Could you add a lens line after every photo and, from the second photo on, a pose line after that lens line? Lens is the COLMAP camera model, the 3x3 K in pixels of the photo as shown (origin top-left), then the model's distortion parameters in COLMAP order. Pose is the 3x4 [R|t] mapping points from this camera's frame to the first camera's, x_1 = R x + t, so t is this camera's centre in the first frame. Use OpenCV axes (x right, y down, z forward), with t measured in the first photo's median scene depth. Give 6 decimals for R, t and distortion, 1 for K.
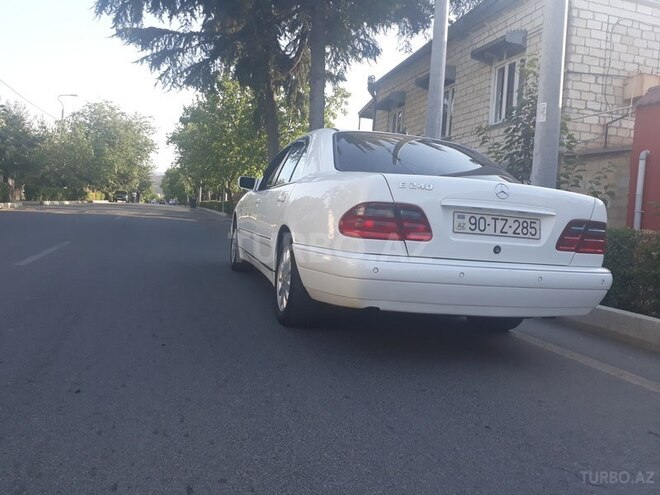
lens RADIAL K [[517.2, 0, 330.0], [0, 517.2, 247.5], [0, 0, 1]] dist [0.080189, -0.151933]
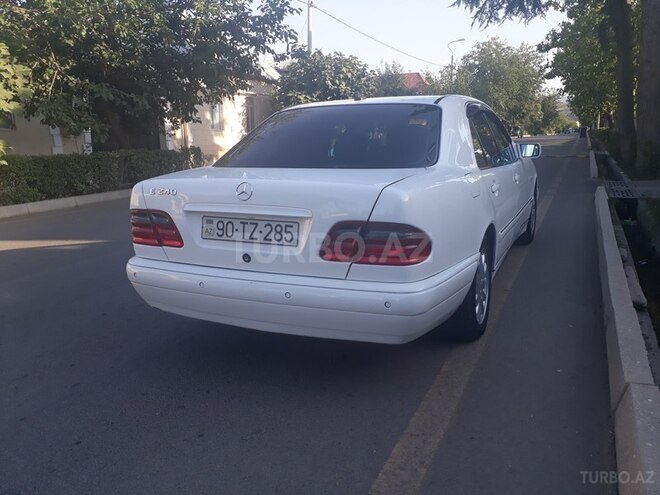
lens RADIAL K [[517.2, 0, 330.0], [0, 517.2, 247.5], [0, 0, 1]] dist [0.080189, -0.151933]
pose [[0.745706, 0.042457, -0.664921, 0.965852], [0.039656, 0.993370, 0.107904, -0.098178], [0.665094, -0.106833, 0.739078, 0.424934]]
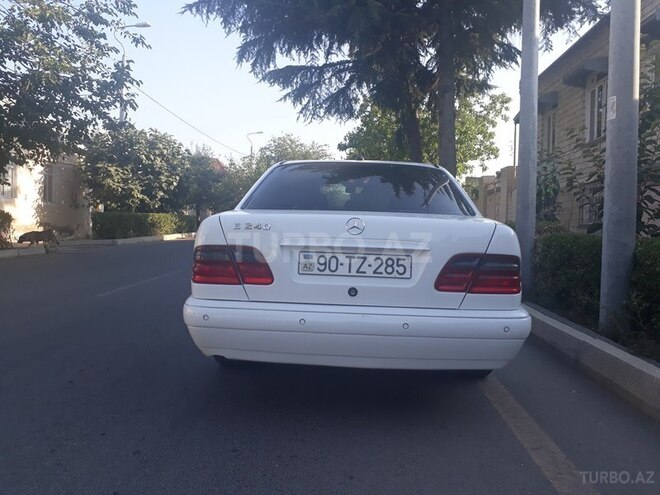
lens RADIAL K [[517.2, 0, 330.0], [0, 517.2, 247.5], [0, 0, 1]] dist [0.080189, -0.151933]
pose [[0.942143, -0.036196, -0.333250, 0.554379], [0.025619, 0.999021, -0.036079, -0.038921], [0.334230, 0.025454, 0.942148, 0.148165]]
